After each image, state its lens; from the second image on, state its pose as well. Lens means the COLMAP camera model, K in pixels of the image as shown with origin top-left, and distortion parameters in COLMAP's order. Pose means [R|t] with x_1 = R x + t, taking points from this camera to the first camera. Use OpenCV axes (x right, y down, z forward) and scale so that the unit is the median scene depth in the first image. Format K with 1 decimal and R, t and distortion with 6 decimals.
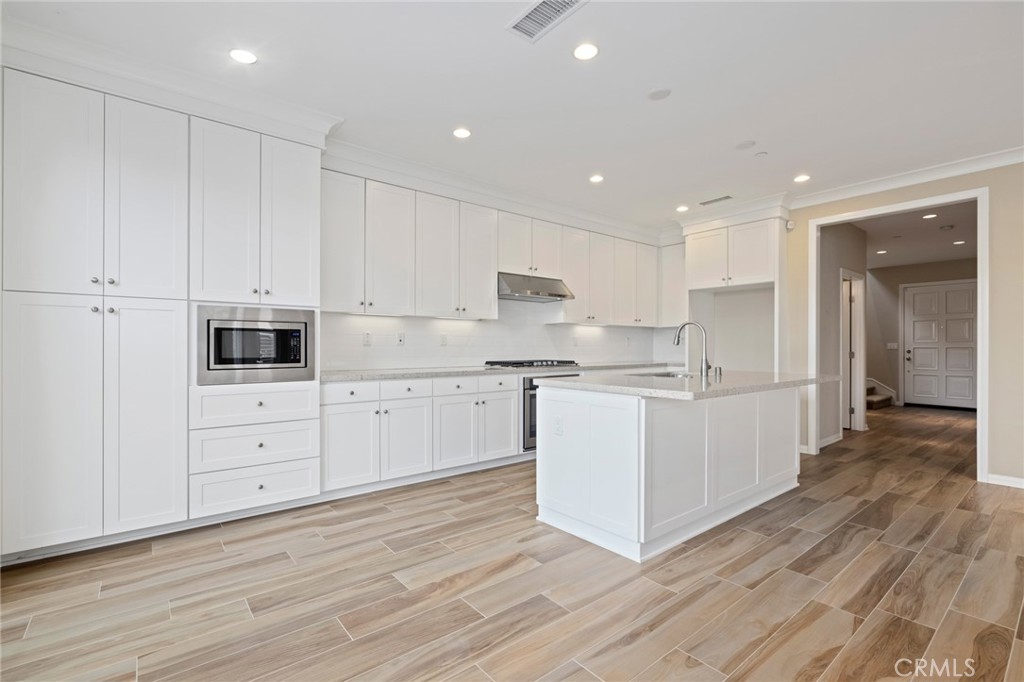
lens RADIAL K [[462.7, 0, 508.4], [0, 462.7, 345.2], [0, 0, 1]] dist [-0.001647, -0.000284]
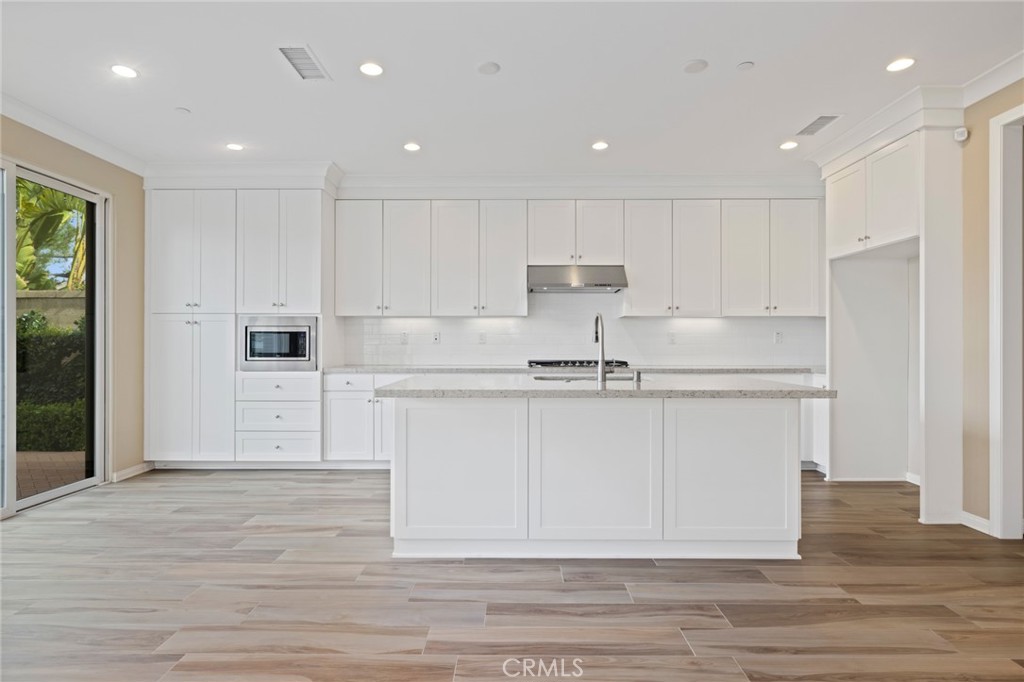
lens RADIAL K [[536.4, 0, 507.4], [0, 536.4, 339.8], [0, 0, 1]] dist [-0.005191, -0.001278]
pose [[0.773297, -0.006450, -0.634011, 1.018734], [0.002947, 0.999974, -0.006578, 0.000823], [0.634037, 0.003219, 0.773296, 0.206167]]
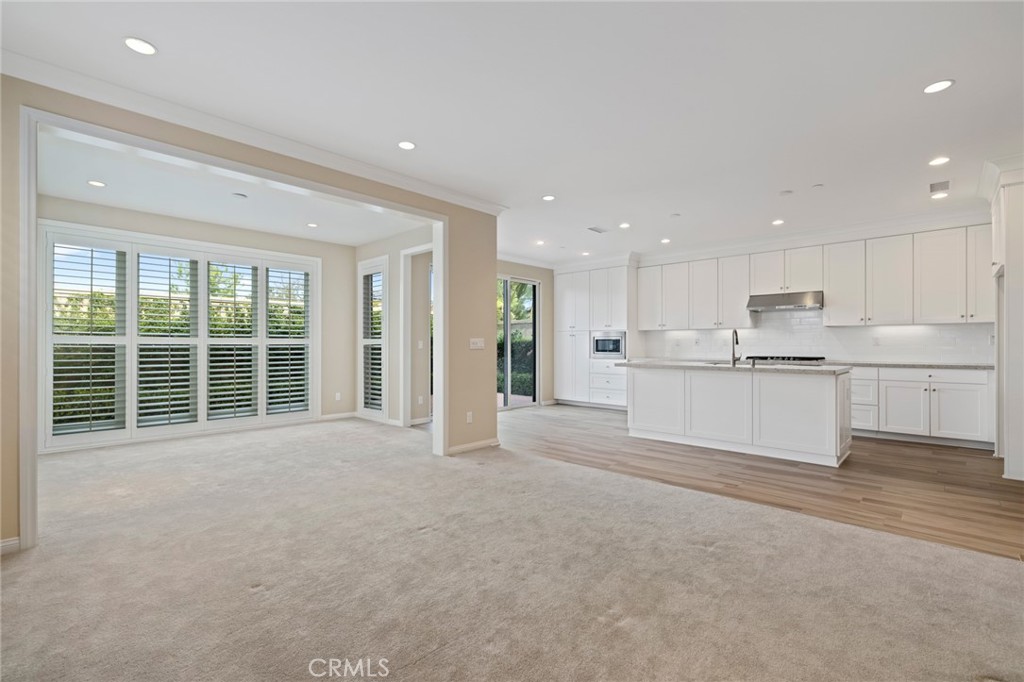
lens RADIAL K [[453.8, 0, 512.0], [0, 453.8, 341.0], [0, 0, 1]] dist [0.000626, 0.000387]
pose [[0.139609, -0.012584, -0.990127, 2.097785], [0.000445, 0.999920, -0.012646, 0.008433], [0.990207, 0.001325, 0.139603, 0.061698]]
